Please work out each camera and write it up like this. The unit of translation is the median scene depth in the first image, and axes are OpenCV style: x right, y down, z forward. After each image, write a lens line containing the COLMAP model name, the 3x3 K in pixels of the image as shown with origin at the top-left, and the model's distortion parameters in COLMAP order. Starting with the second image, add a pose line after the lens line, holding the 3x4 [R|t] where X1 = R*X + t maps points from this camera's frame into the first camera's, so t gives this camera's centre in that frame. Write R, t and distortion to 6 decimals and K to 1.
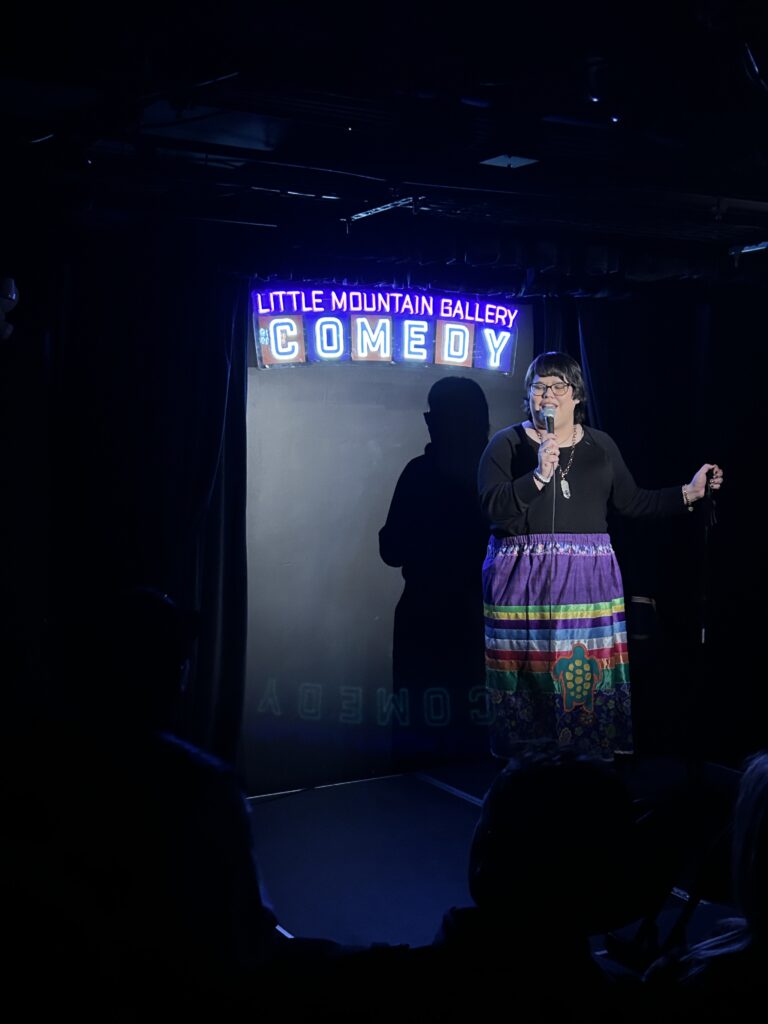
lens RADIAL K [[1291.2, 0, 389.7], [0, 1291.2, 513.8], [0, 0, 1]] dist [0.145911, 0.000000]
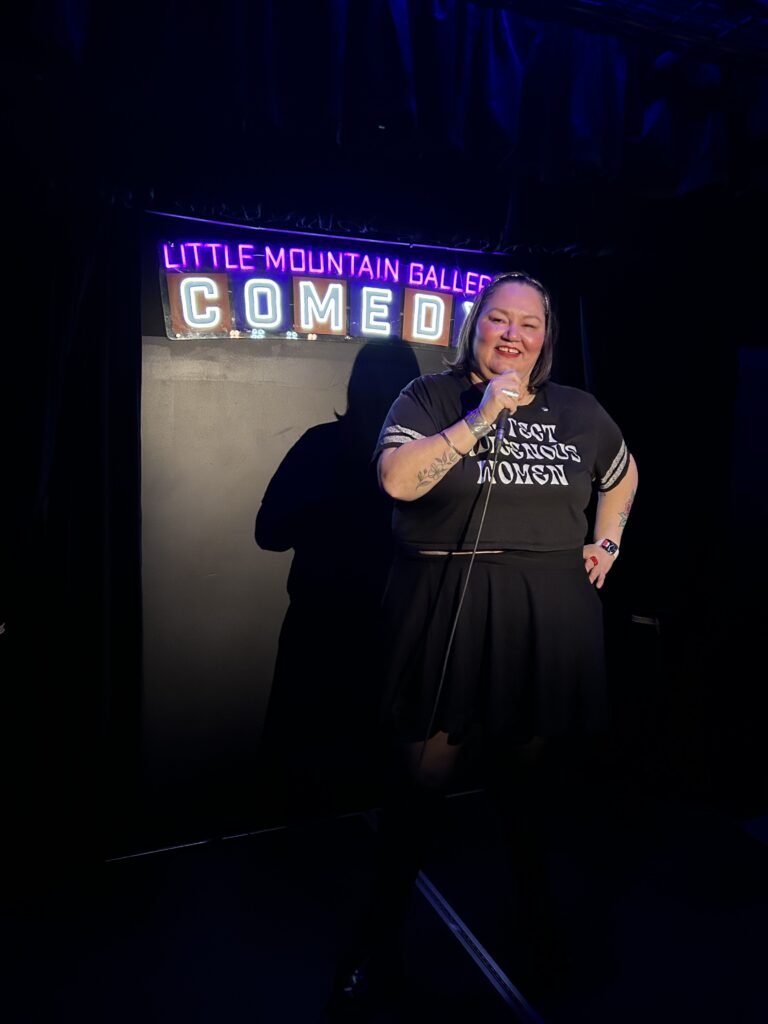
lens RADIAL K [[769.5, 0, 390.1], [0, 769.5, 516.1], [0, 0, 1]] dist [0.066083, -0.005849]
pose [[0.991287, 0.026573, -0.129015, 0.100263], [-0.020651, 0.998681, 0.047018, -0.025797], [0.130094, -0.043944, 0.990527, 0.512678]]
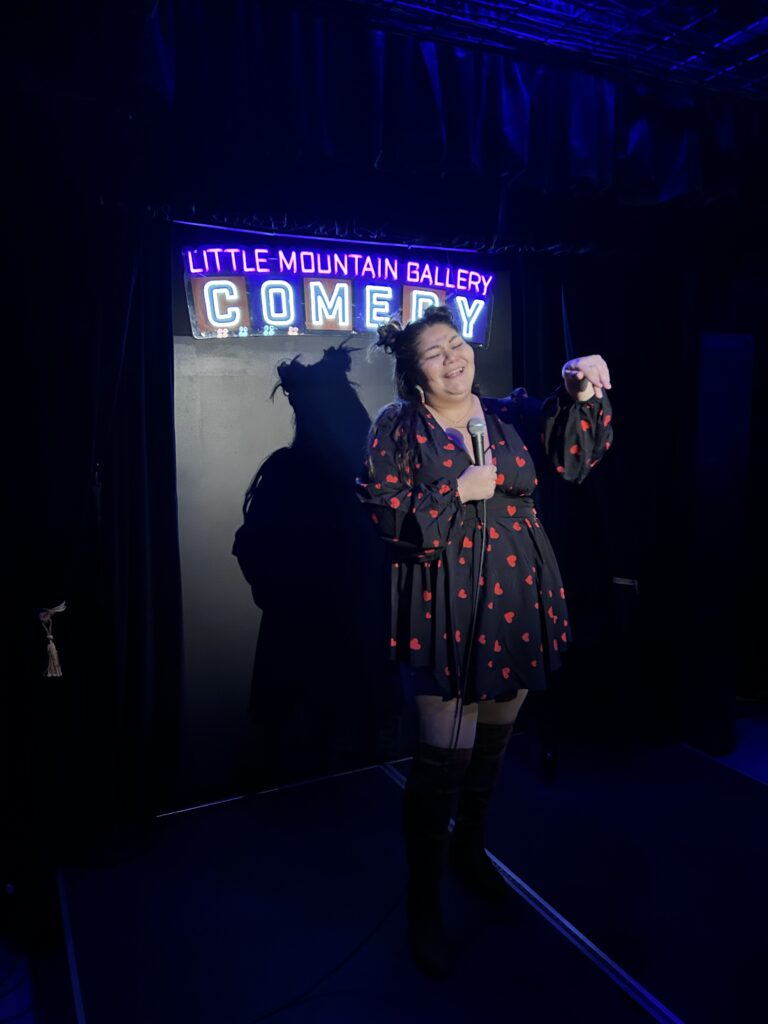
lens RADIAL K [[769.5, 0, 381.3], [0, 769.5, 517.9], [0, 0, 1]] dist [0.066083, -0.005849]
pose [[0.997388, -0.007269, -0.071863, 0.061995], [0.011931, 0.997837, 0.064652, -0.021453], [0.071237, -0.065341, 0.995317, 0.458657]]
